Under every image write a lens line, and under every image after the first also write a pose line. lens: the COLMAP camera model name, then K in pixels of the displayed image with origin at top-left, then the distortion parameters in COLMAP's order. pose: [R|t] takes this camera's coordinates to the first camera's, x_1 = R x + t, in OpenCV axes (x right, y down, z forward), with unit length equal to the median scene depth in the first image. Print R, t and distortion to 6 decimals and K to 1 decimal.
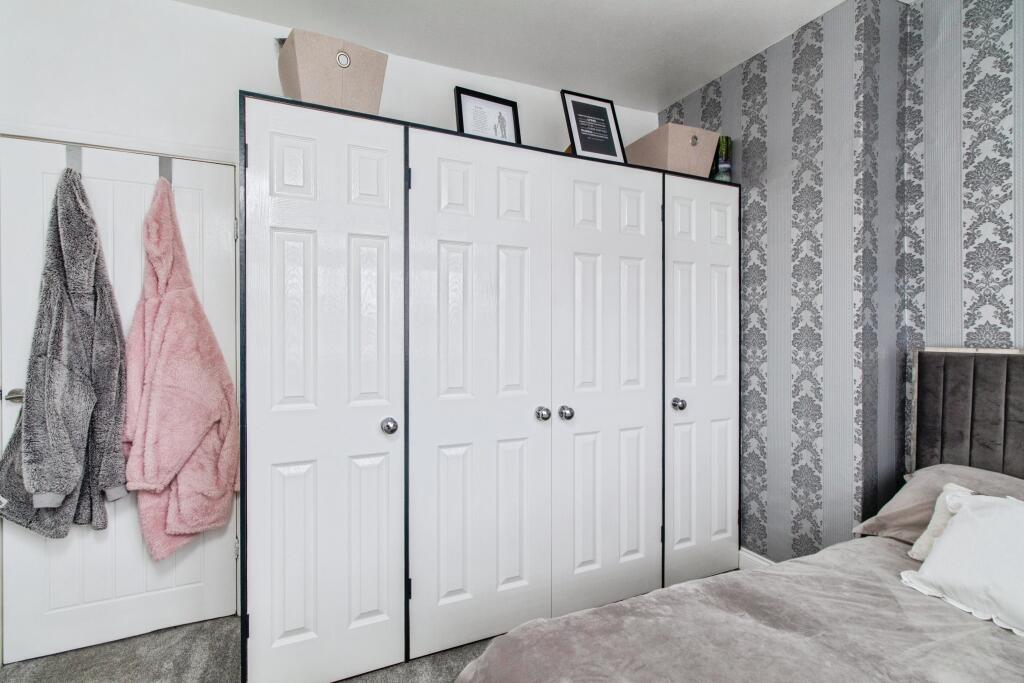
lens RADIAL K [[478.0, 0, 506.5], [0, 478.0, 340.7], [0, 0, 1]] dist [0.000650, -0.000584]
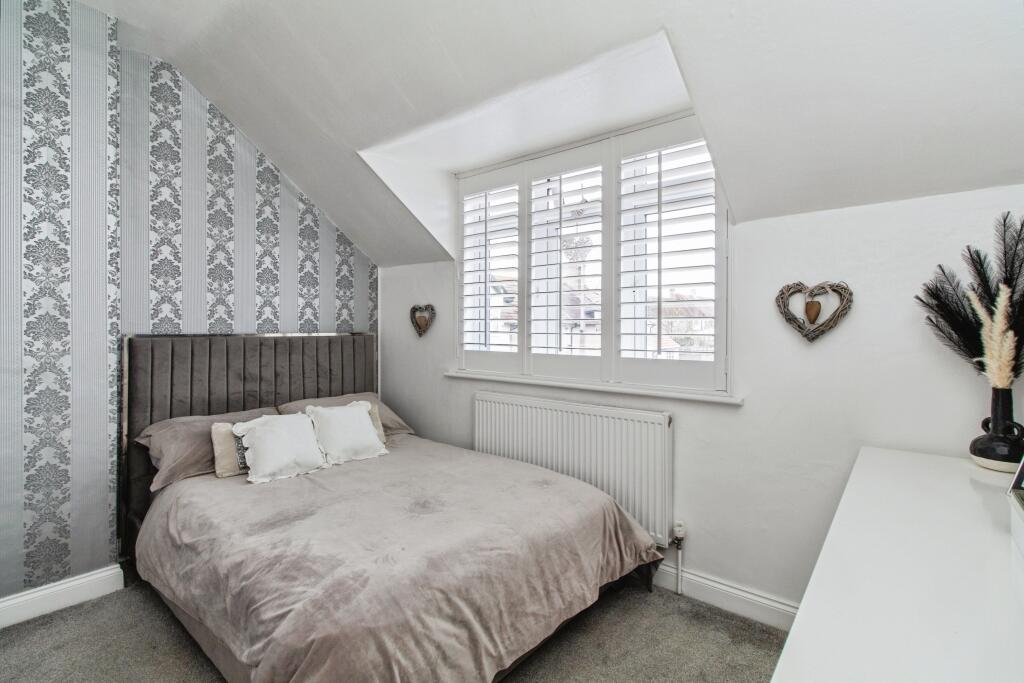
lens RADIAL K [[478.0, 0, 508.2], [0, 478.0, 334.4], [0, 0, 1]] dist [0.000650, -0.000584]
pose [[-0.445815, -0.014133, 0.895013, -0.700950], [0.003398, 0.999841, 0.017481, -0.004564], [-0.895119, 0.010835, -0.445696, 0.714330]]
